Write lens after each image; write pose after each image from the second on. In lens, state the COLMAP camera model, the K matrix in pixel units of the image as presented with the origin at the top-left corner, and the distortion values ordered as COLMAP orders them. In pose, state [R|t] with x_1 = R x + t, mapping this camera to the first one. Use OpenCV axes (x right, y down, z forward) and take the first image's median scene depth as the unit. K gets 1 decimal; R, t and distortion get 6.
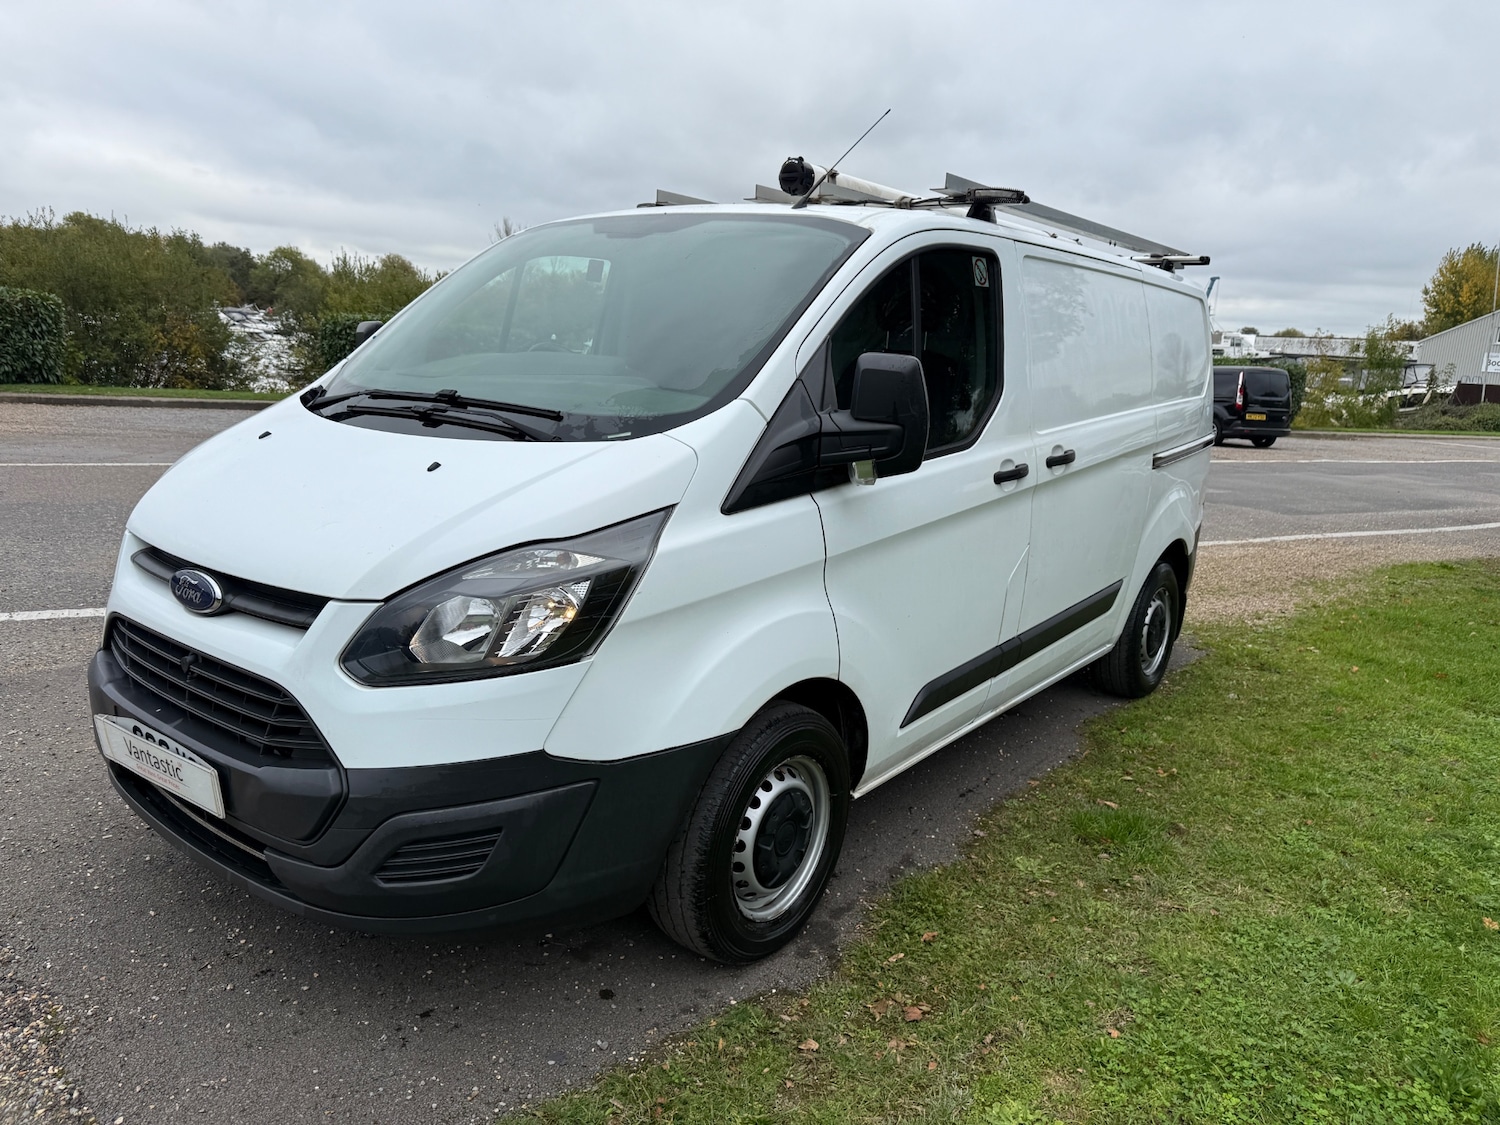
lens RADIAL K [[1102.0, 0, 746.2], [0, 1102.0, 553.9], [0, 0, 1]] dist [0.046226, -0.048865]
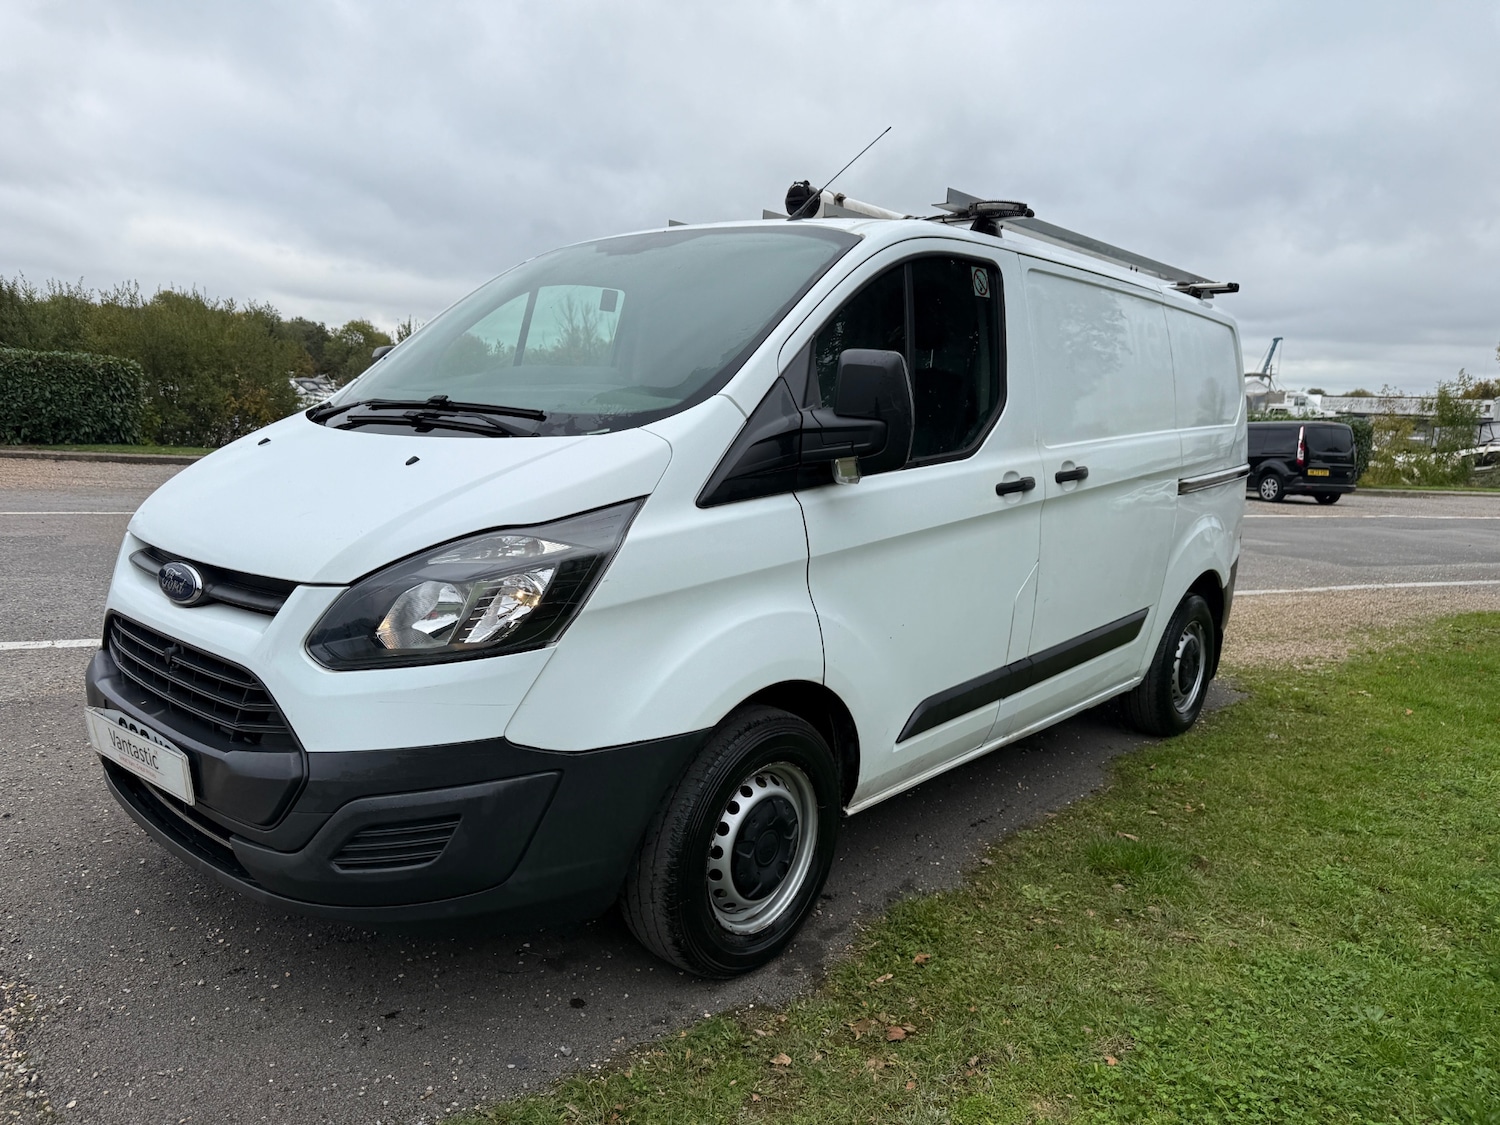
lens RADIAL K [[1100.7, 0, 727.9], [0, 1100.7, 555.9], [0, 0, 1]] dist [0.038207, -0.039360]
pose [[0.997590, 0.001710, -0.069370, 0.064137], [-0.005863, 0.998199, -0.059701, 0.056836], [0.069143, 0.059964, 0.995803, 0.019757]]
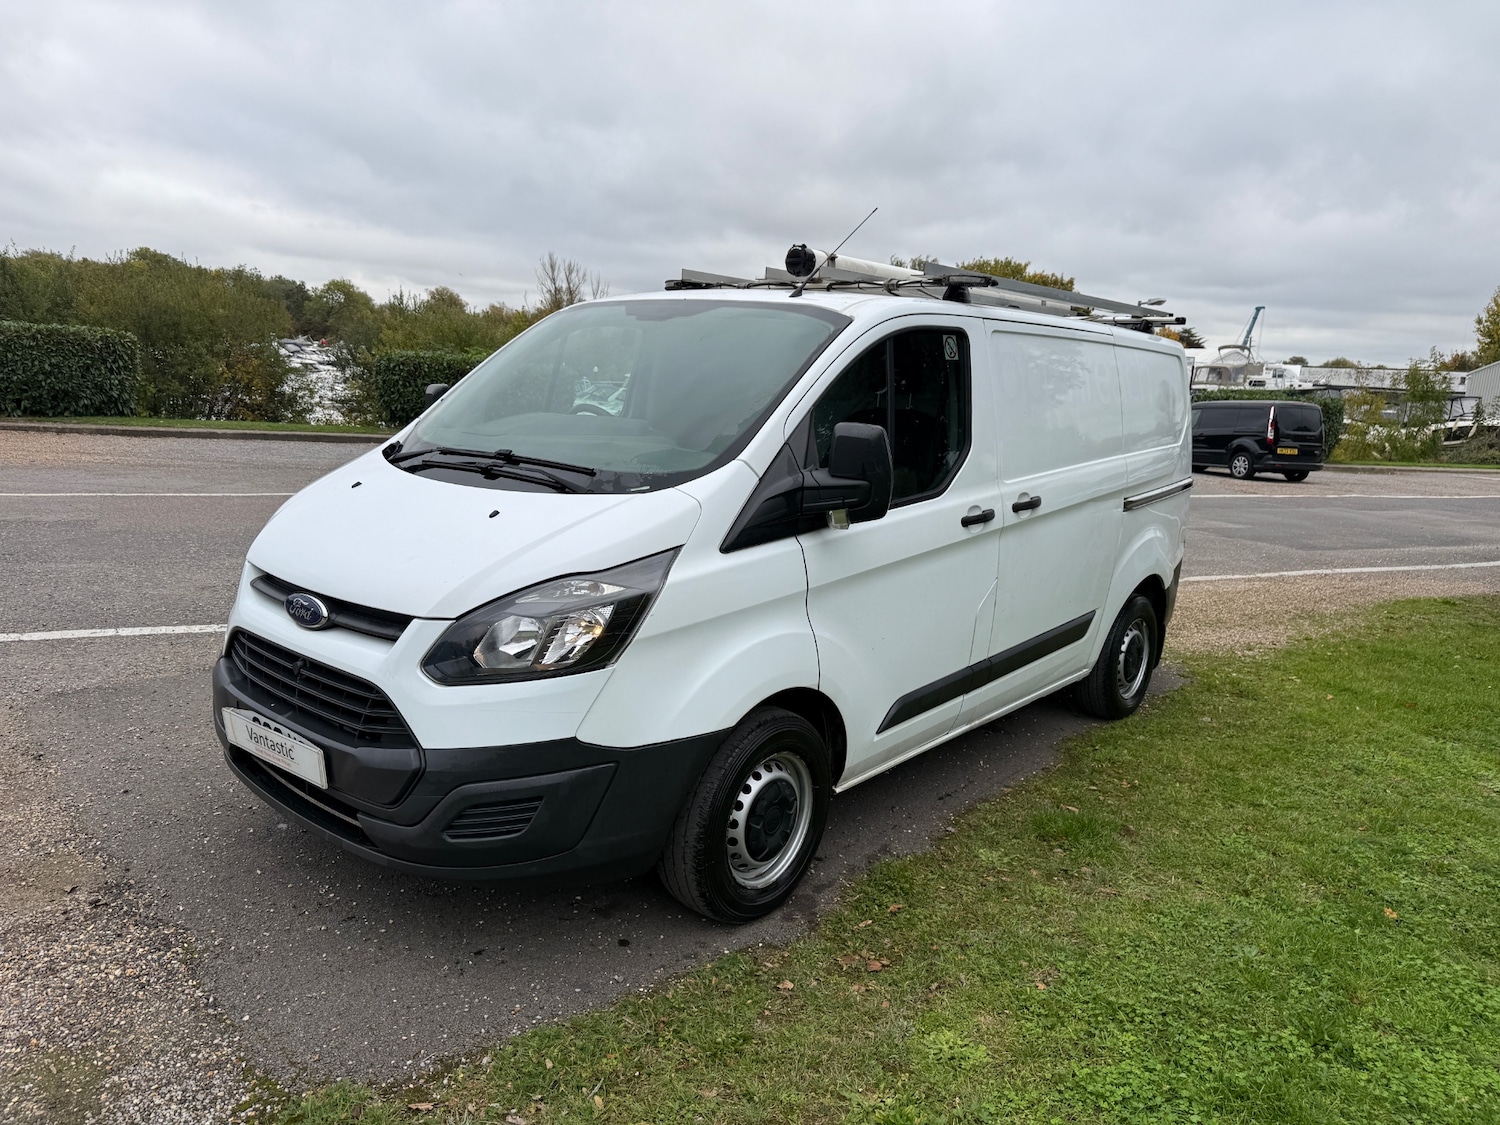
lens RADIAL K [[1113.6, 0, 729.8], [0, 1113.6, 541.9], [0, 0, 1]] dist [0.083252, -0.118354]
pose [[0.998674, 0.008580, -0.050753, 0.045381], [-0.010351, 0.999343, -0.034737, -0.004185], [0.050422, 0.035216, 0.998107, -0.224483]]
